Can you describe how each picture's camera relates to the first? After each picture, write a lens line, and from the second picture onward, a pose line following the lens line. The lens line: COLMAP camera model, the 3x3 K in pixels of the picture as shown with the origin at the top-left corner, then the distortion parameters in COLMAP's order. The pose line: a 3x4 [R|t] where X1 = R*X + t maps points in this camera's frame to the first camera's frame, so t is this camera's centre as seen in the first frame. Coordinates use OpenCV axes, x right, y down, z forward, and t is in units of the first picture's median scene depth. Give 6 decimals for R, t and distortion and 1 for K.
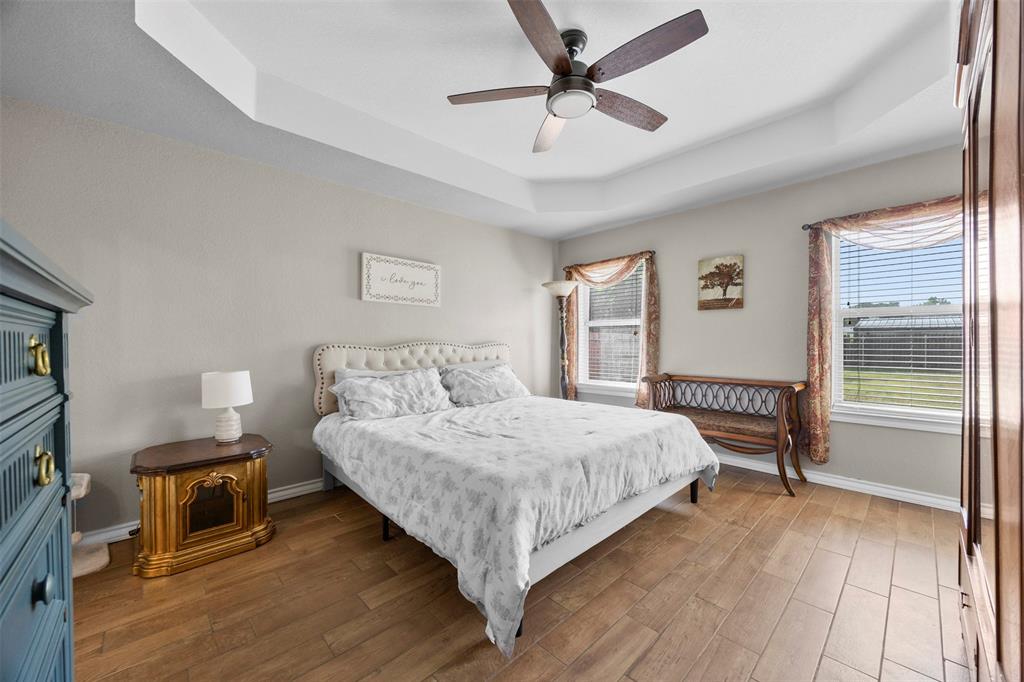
lens RADIAL K [[387.7, 0, 512.0], [0, 387.7, 341.0], [0, 0, 1]] dist [-0.000534, -0.000185]
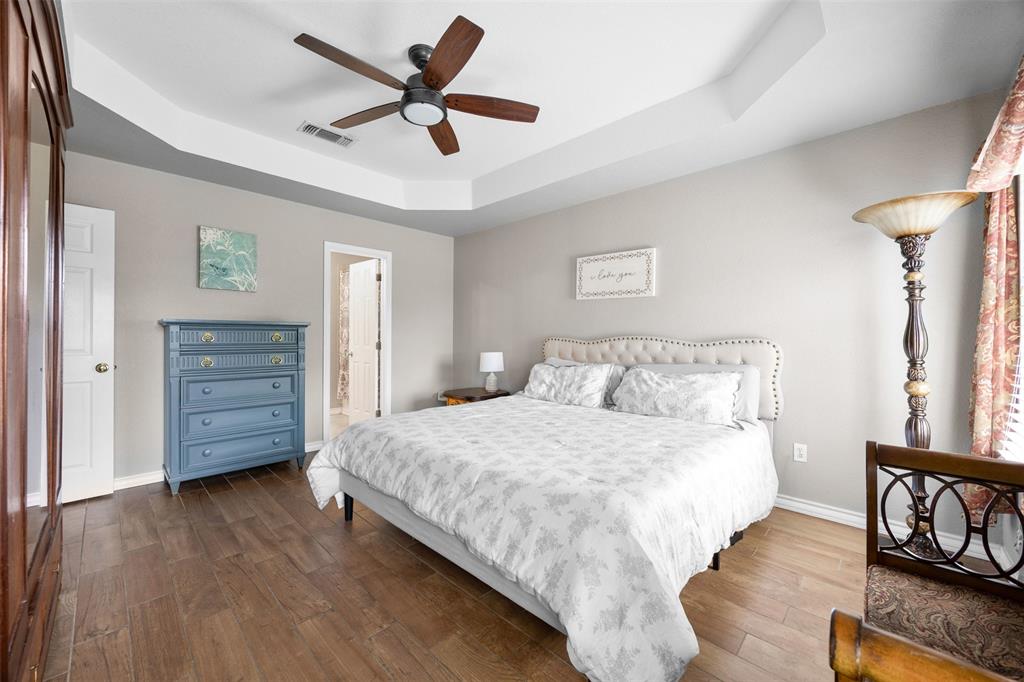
lens RADIAL K [[390.5, 0, 508.8], [0, 390.5, 337.1], [0, 0, 1]] dist [-0.000772, 0.000107]
pose [[0.047161, 0.009185, -0.998845, 0.737669], [-0.006060, 0.999942, 0.008909, -0.003186], [0.998869, 0.005633, 0.047213, 0.714833]]
